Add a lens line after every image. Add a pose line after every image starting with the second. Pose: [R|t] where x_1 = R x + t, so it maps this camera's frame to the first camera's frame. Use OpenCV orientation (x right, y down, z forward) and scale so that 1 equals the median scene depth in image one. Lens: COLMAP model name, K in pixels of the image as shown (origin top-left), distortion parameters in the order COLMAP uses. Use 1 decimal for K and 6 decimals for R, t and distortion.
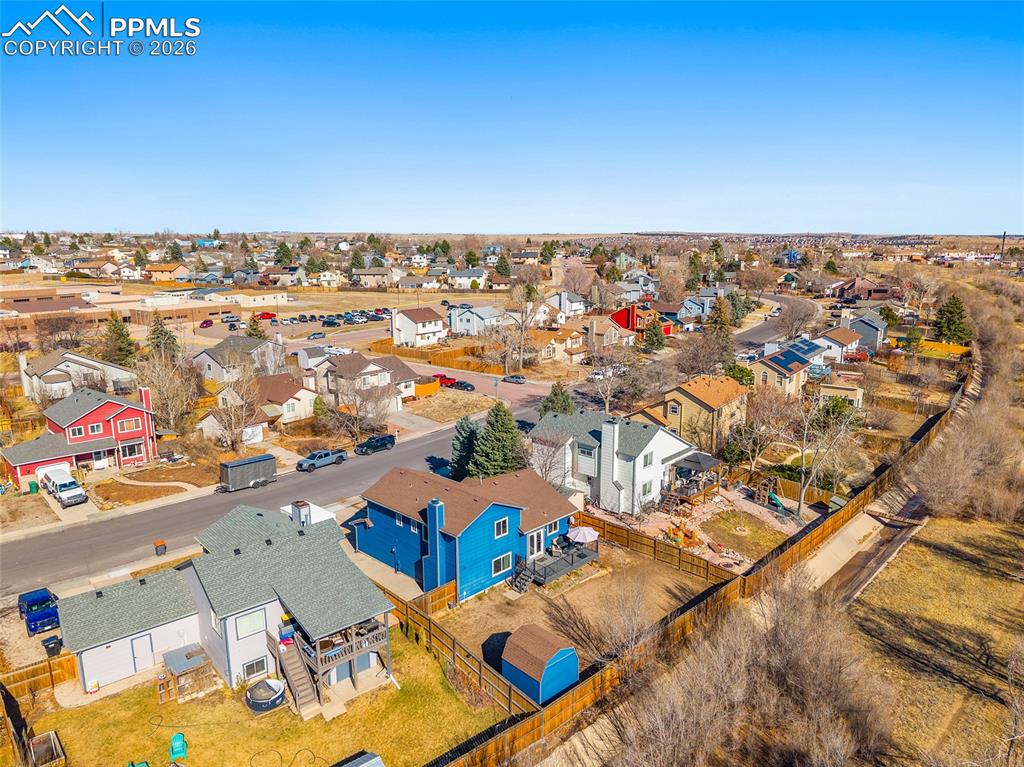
lens RADIAL K [[703.8, 0, 517.1], [0, 703.8, 385.3], [0, 0, 1]] dist [0.039780, -0.059161]
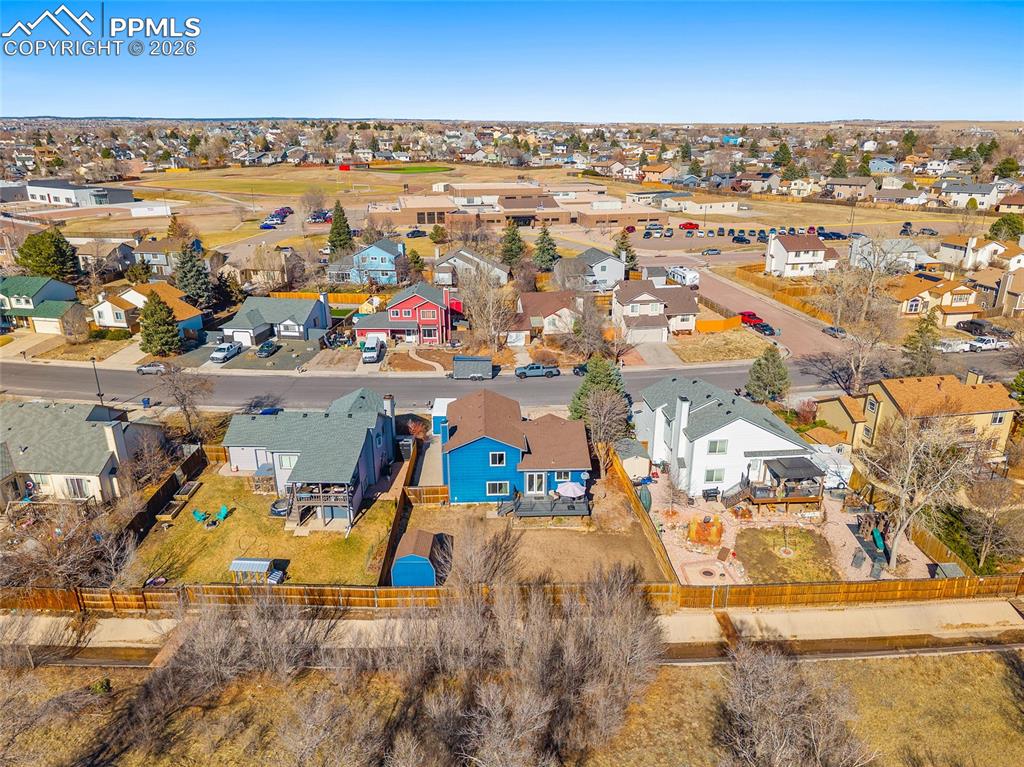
lens RADIAL K [[695.9, 0, 511.3], [0, 695.9, 387.6], [0, 0, 1]] dist [0.034732, -0.037066]
pose [[0.731704, 0.238218, -0.638640, 0.405884], [-0.139578, 0.969452, 0.201695, -0.088525], [0.667178, -0.058441, 0.742602, 0.085278]]
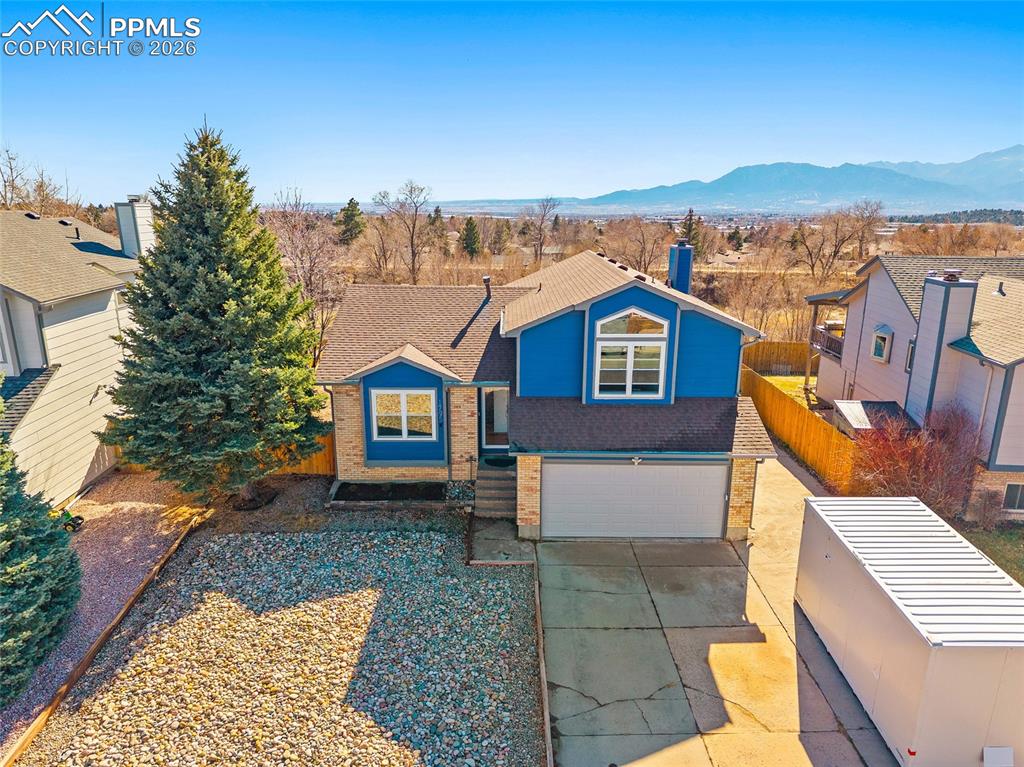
lens RADIAL K [[695.9, 0, 511.3], [0, 695.9, 387.6], [0, 0, 1]] dist [0.034732, -0.037066]
pose [[-0.700891, -0.179143, 0.690405, -0.234387], [0.145624, 0.911618, 0.384377, 0.016815], [-0.698244, 0.369946, -0.612858, 0.803390]]
